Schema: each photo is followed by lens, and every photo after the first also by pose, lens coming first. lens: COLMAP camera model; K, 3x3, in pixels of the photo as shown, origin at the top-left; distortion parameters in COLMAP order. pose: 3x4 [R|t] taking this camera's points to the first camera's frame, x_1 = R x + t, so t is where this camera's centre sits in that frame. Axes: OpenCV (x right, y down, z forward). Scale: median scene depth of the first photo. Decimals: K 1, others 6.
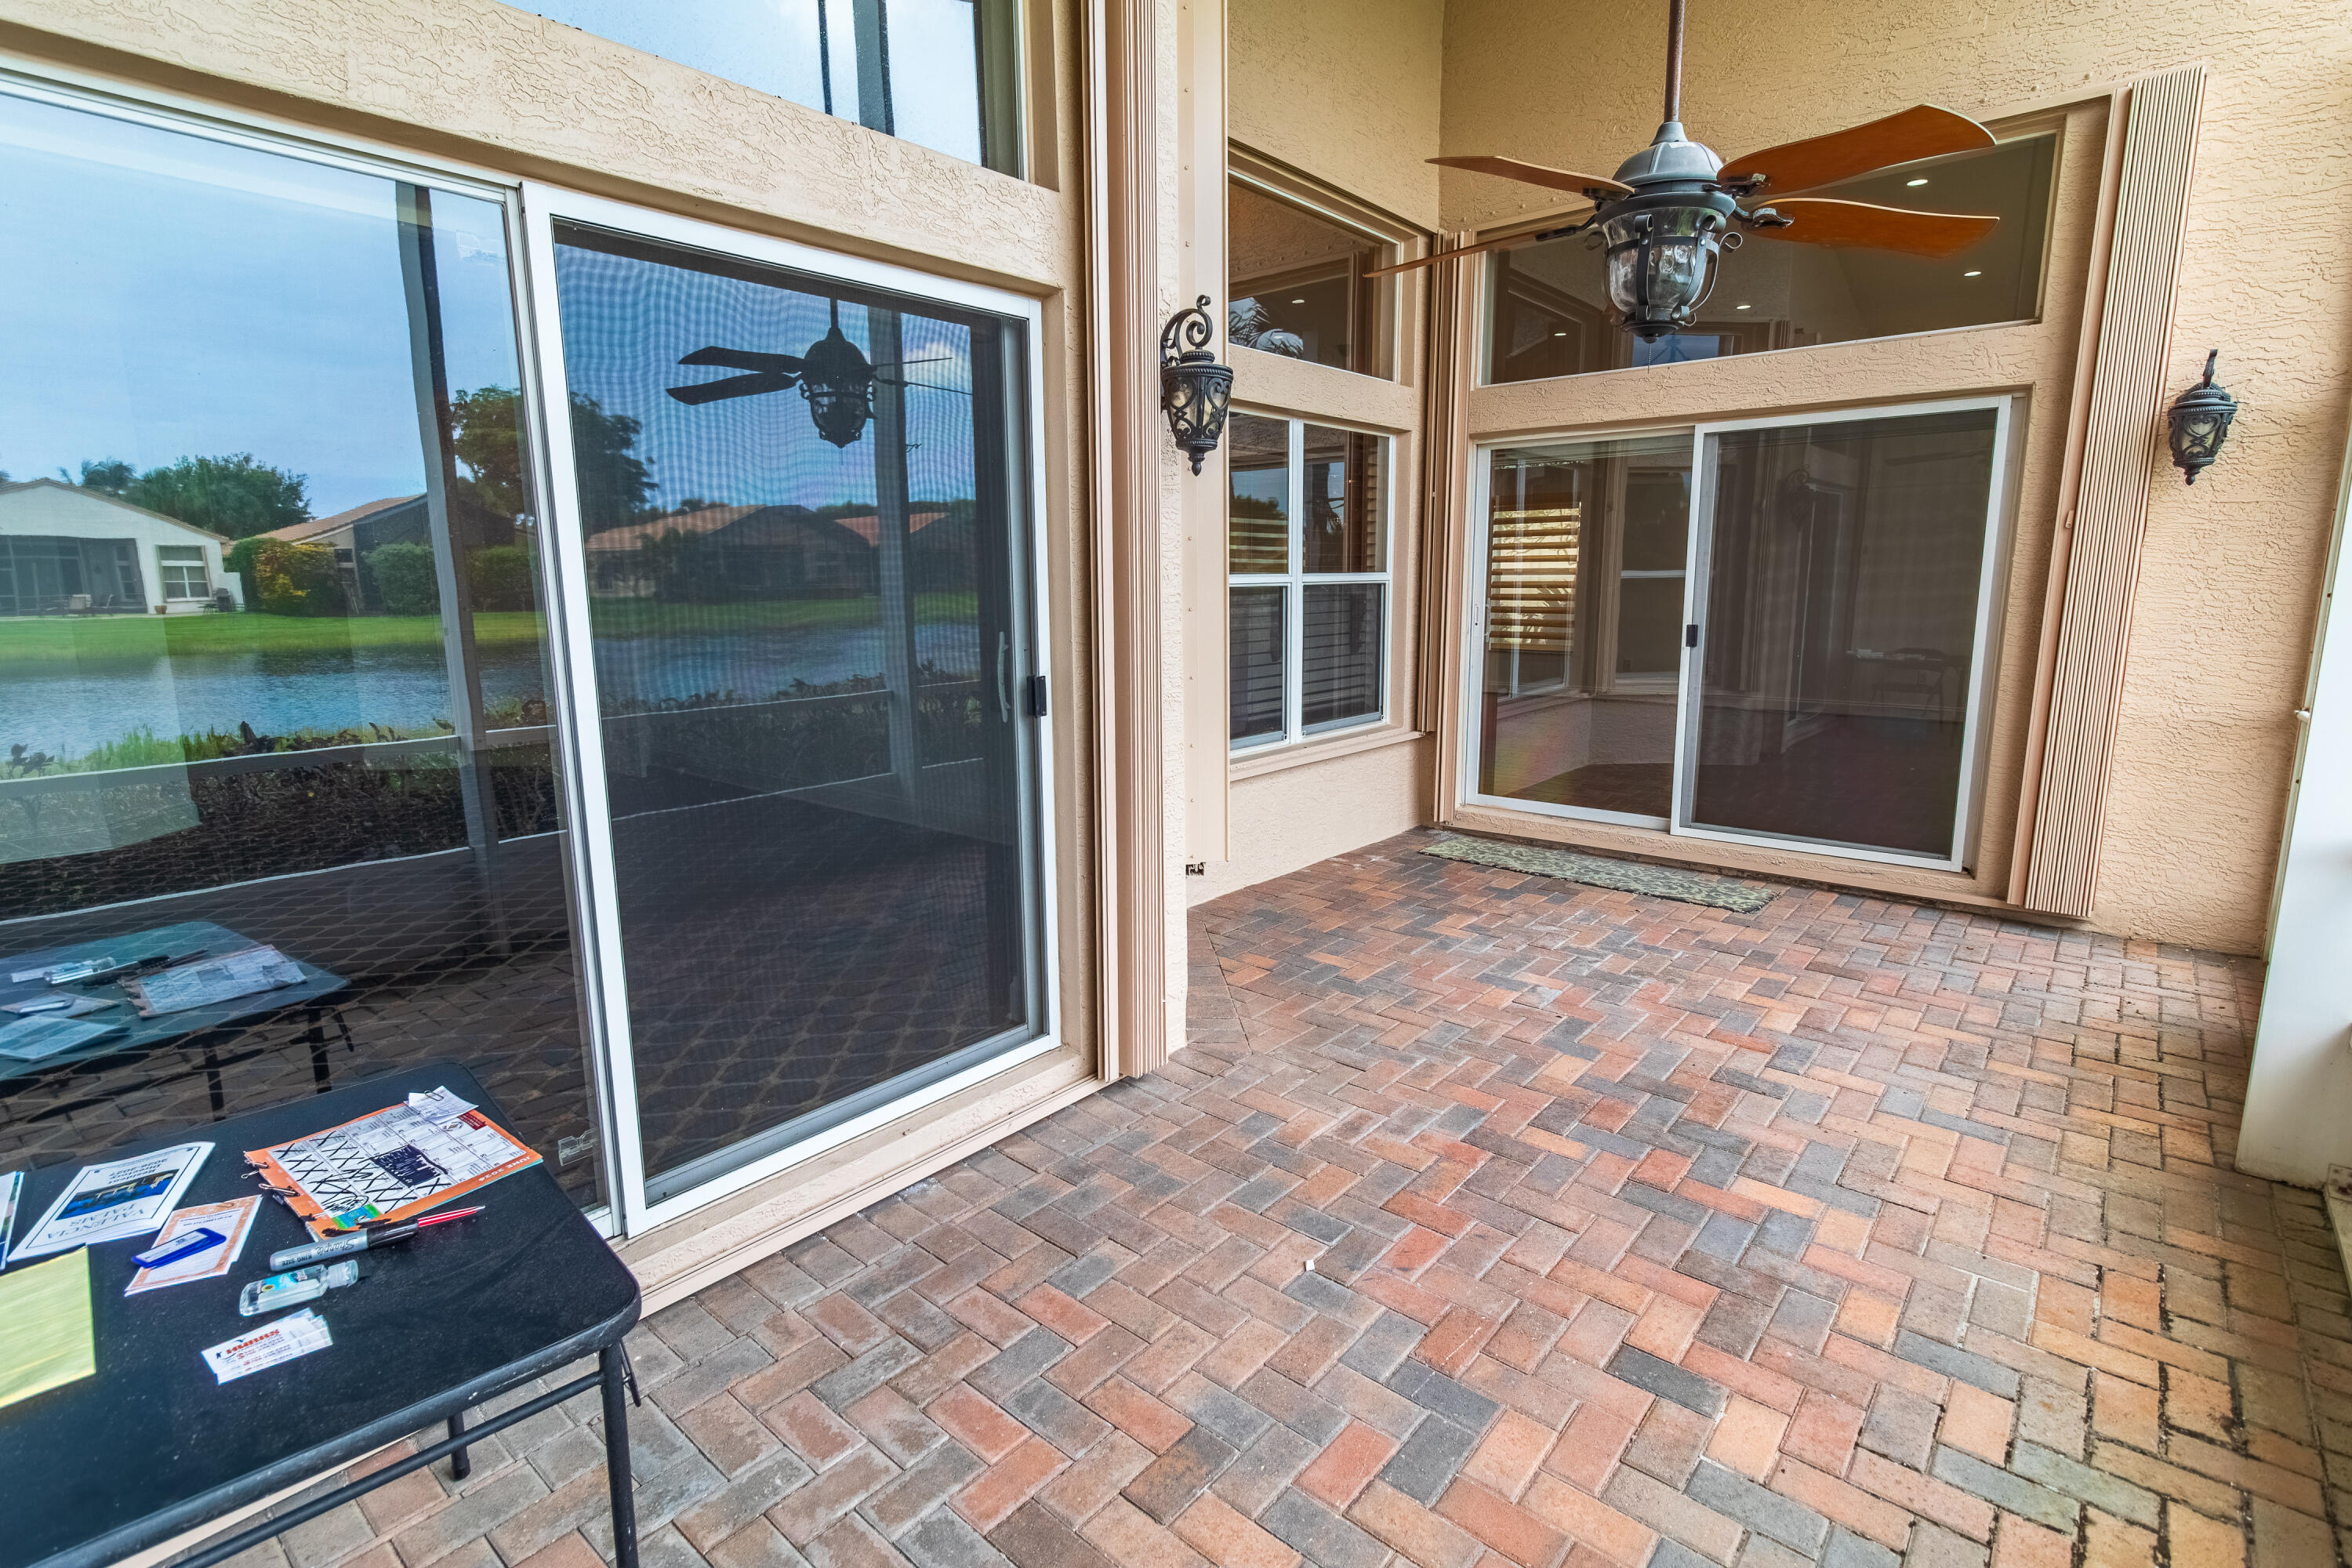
lens RADIAL K [[1091.2, 0, 1192.5], [0, 1091.2, 773.4], [0, 0, 1]] dist [-0.001034, 0.001441]
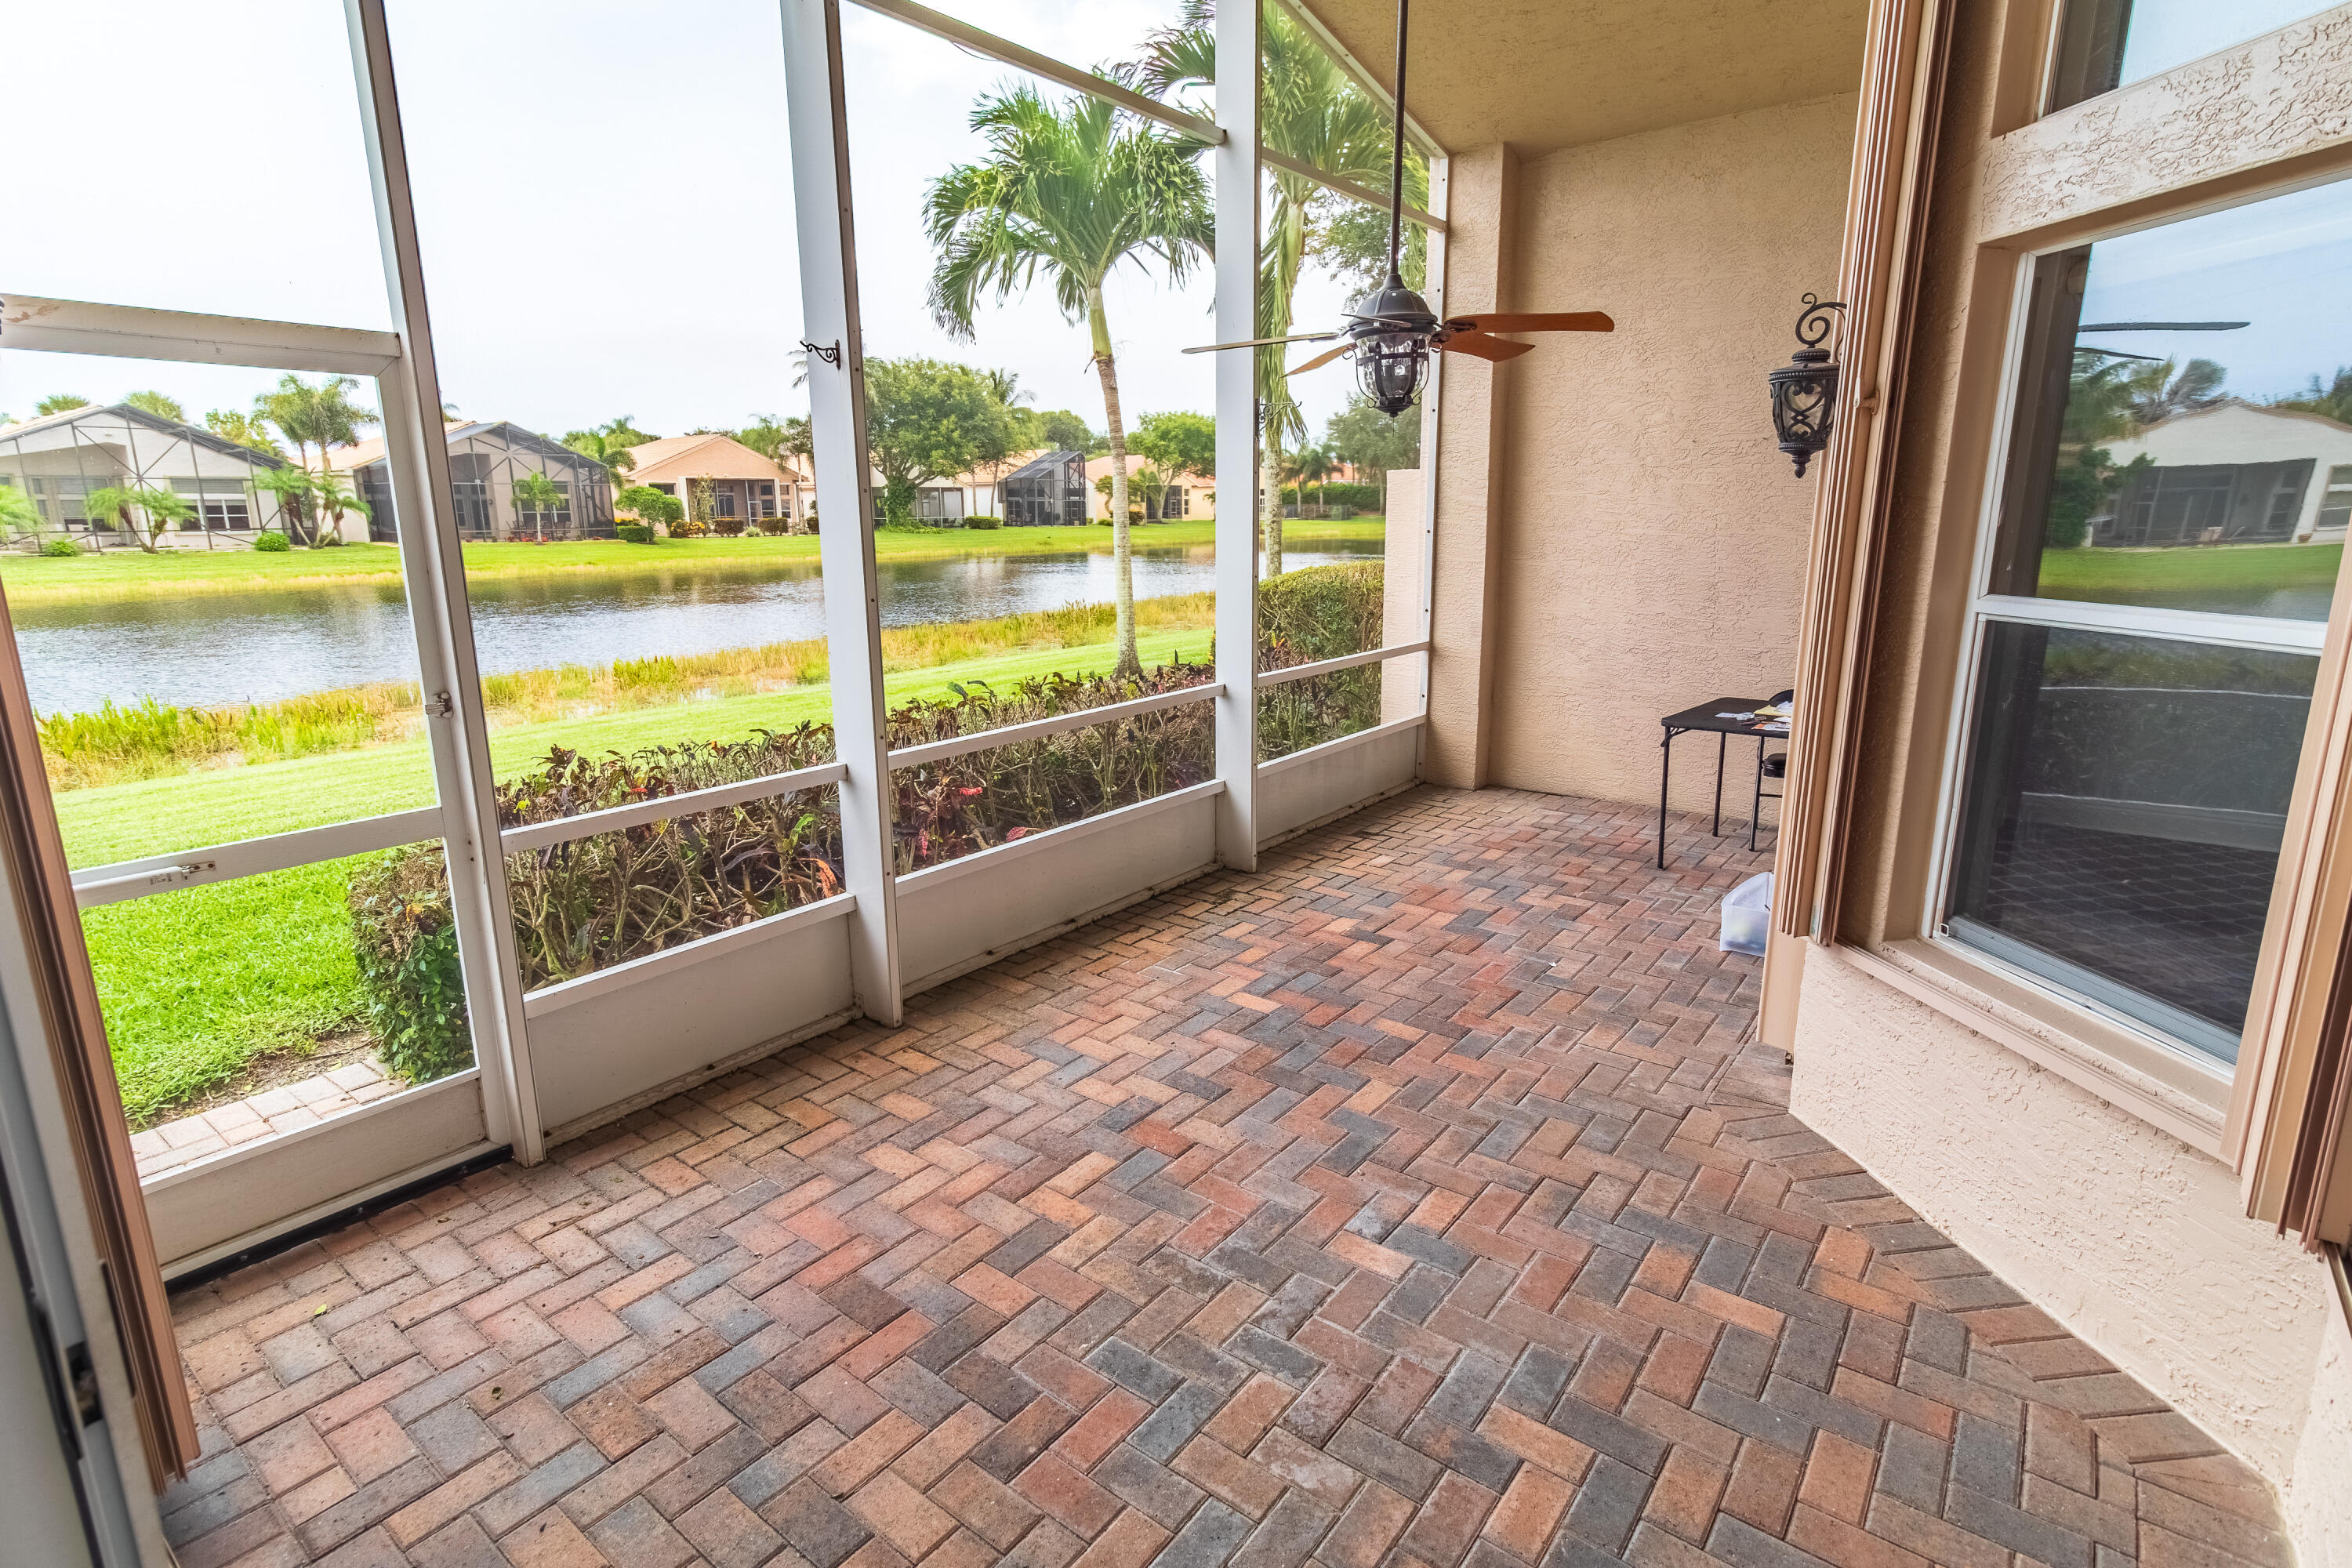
lens RADIAL K [[1091.2, 0, 1228.1], [0, 1091.2, 724.3], [0, 0, 1]] dist [-0.001034, 0.001441]
pose [[-0.997600, 0.030105, -0.062361, 0.540434], [0.004756, 0.928219, 0.372003, -0.407968], [0.069084, 0.370813, -0.926134, 1.830495]]
